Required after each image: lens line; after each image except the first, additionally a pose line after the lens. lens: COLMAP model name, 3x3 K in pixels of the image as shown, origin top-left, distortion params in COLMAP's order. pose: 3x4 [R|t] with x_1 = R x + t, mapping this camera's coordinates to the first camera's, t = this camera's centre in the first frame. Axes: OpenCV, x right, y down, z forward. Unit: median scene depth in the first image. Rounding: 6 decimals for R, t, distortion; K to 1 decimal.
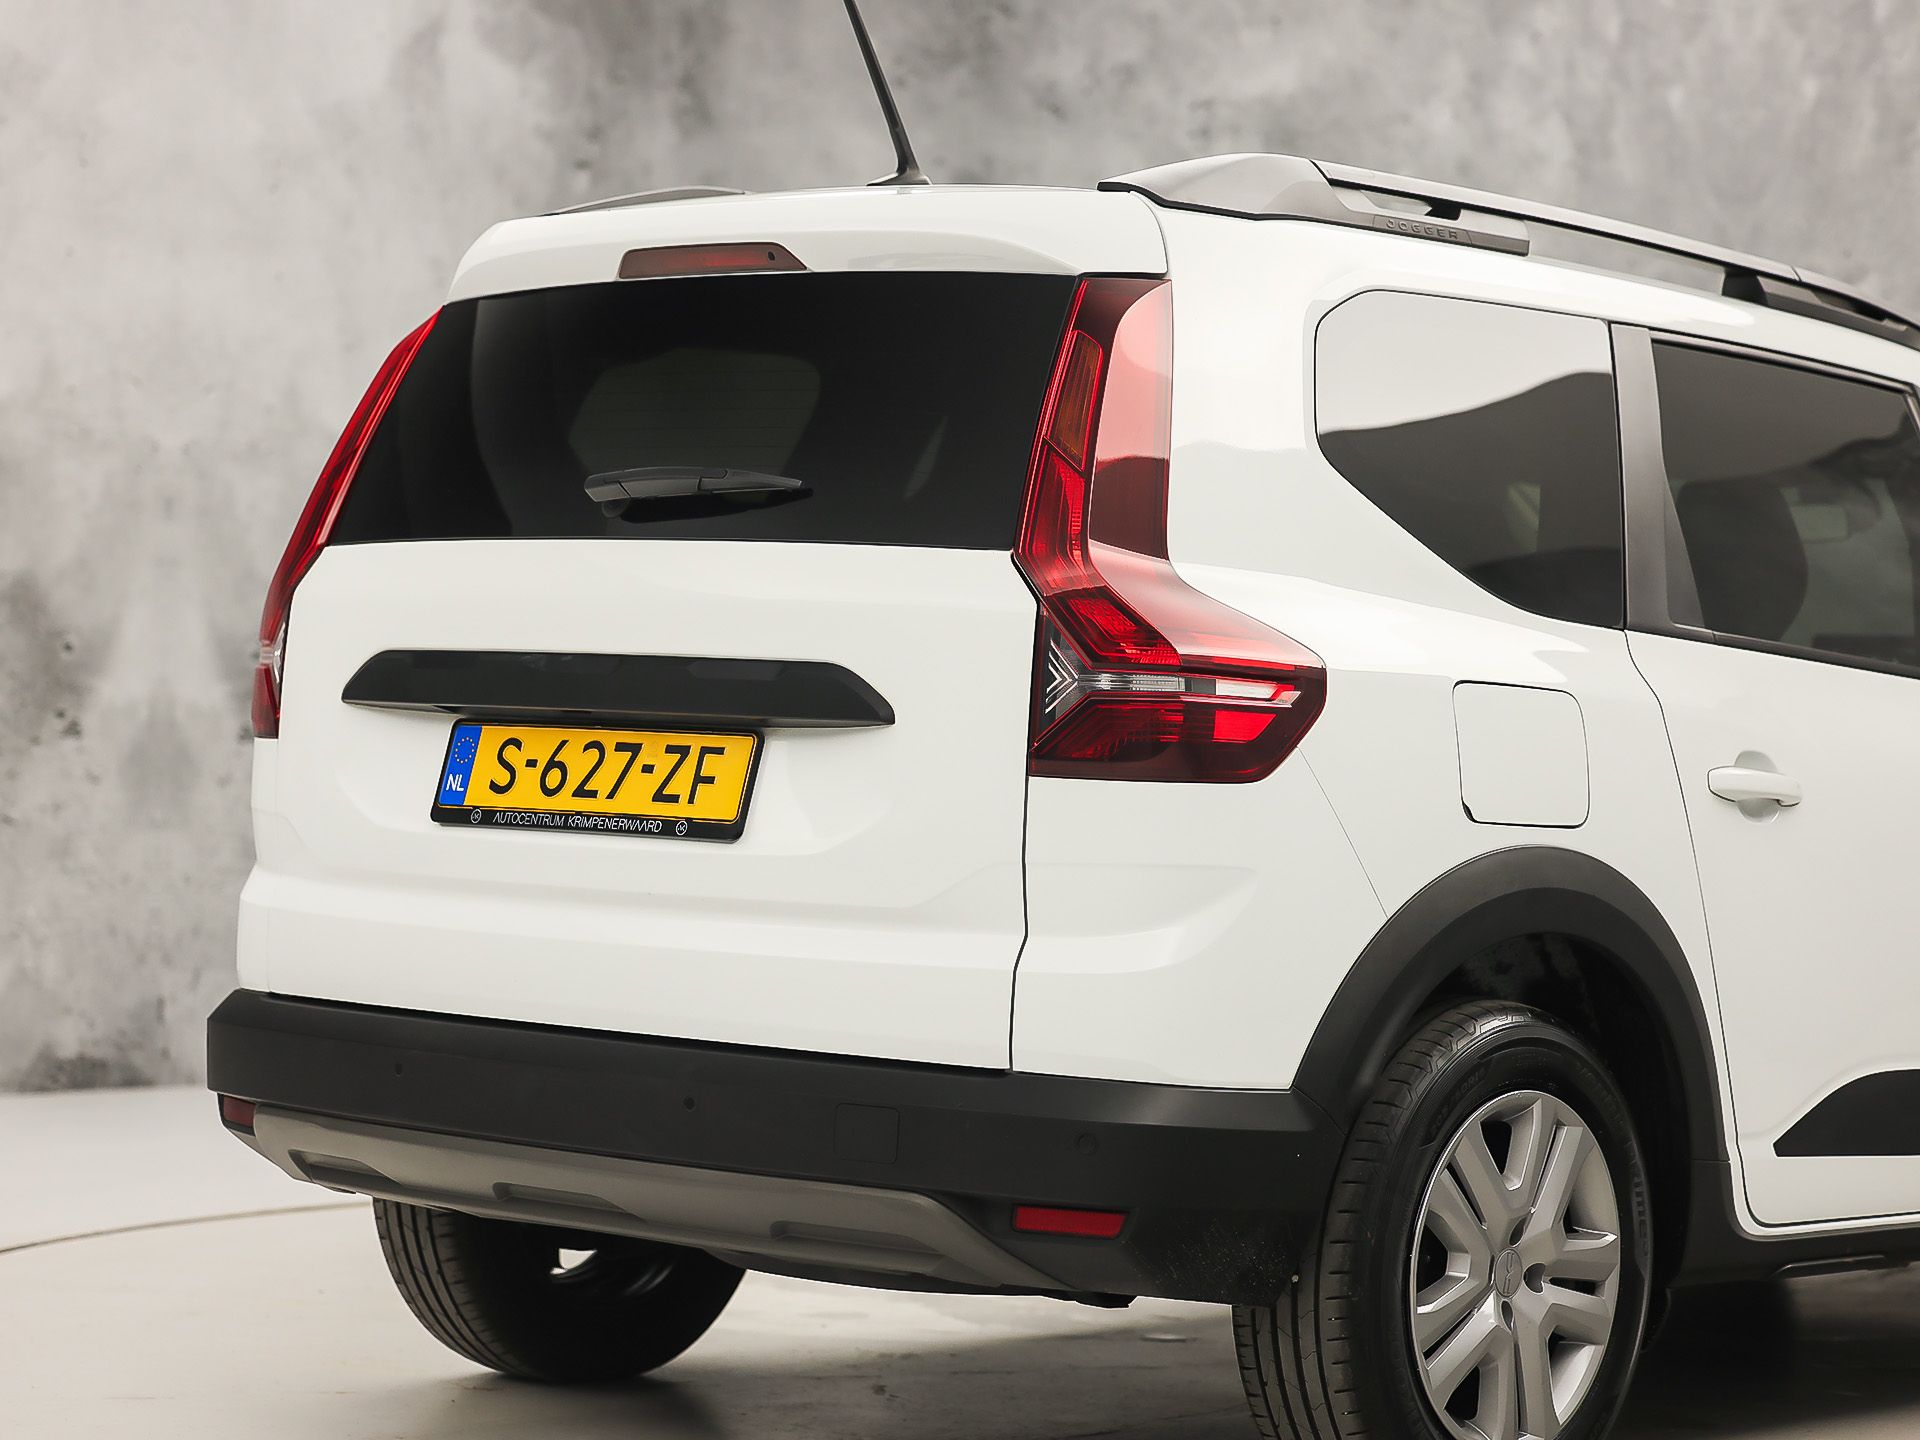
lens RADIAL K [[4247.5, 0, 960.2], [0, 4247.5, 719.9], [0, 0, 1]] dist [-0.125603, 0.000000]
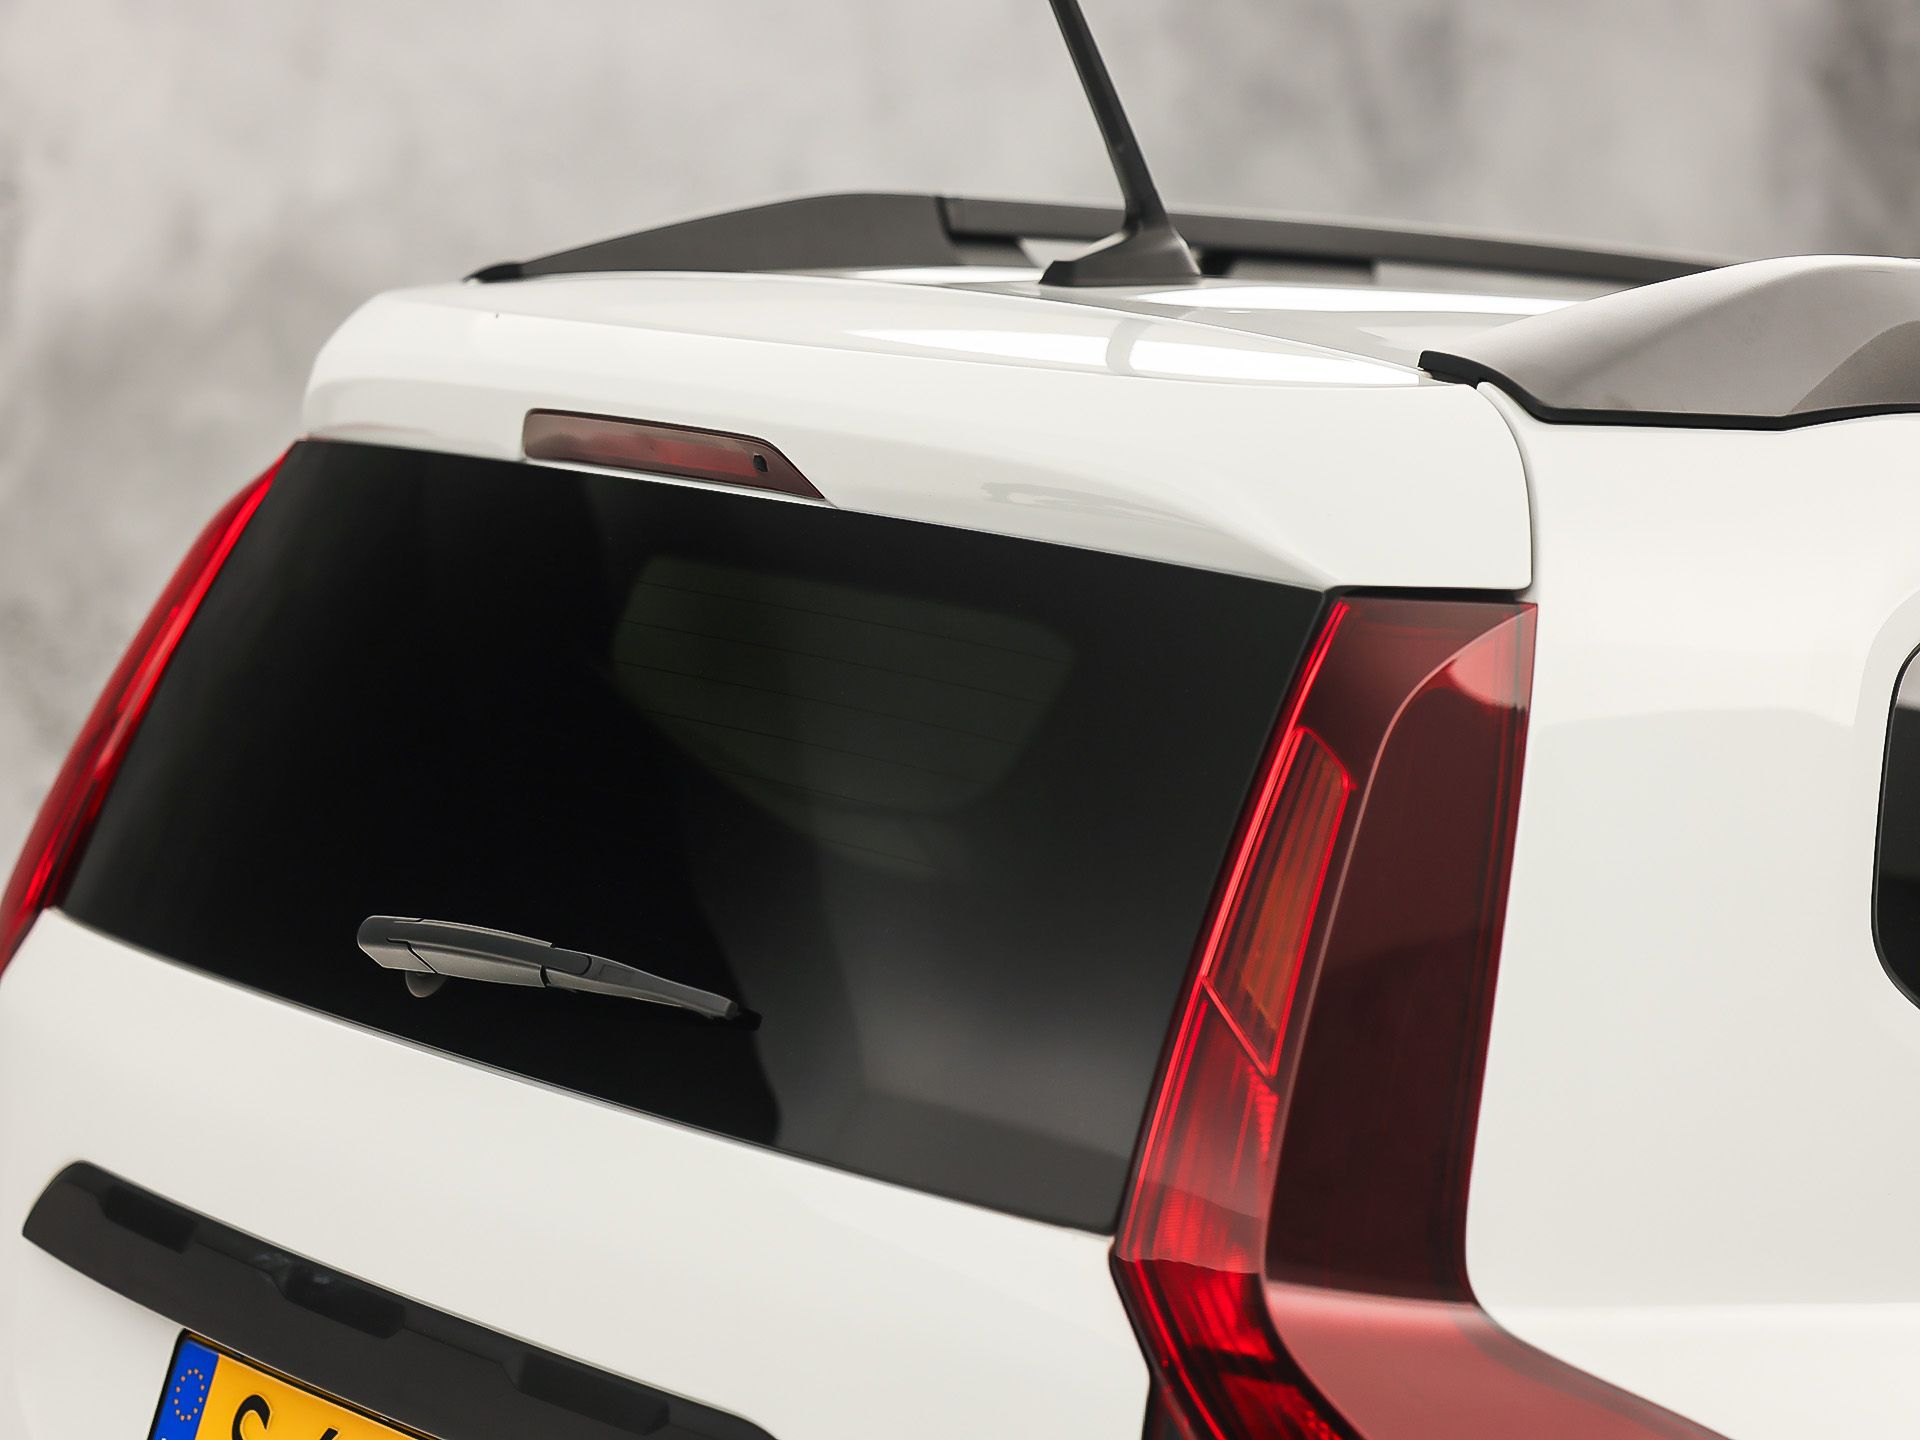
lens RADIAL K [[4932.3, 0, 959.4], [0, 4932.3, 719.3], [0, 0, 1]] dist [-0.382846, 0.000000]
pose [[0.971034, 0.049280, -0.233806, 0.108213], [-0.026446, 0.994655, 0.099811, -0.137249], [0.237475, -0.090737, 0.967147, 0.471427]]
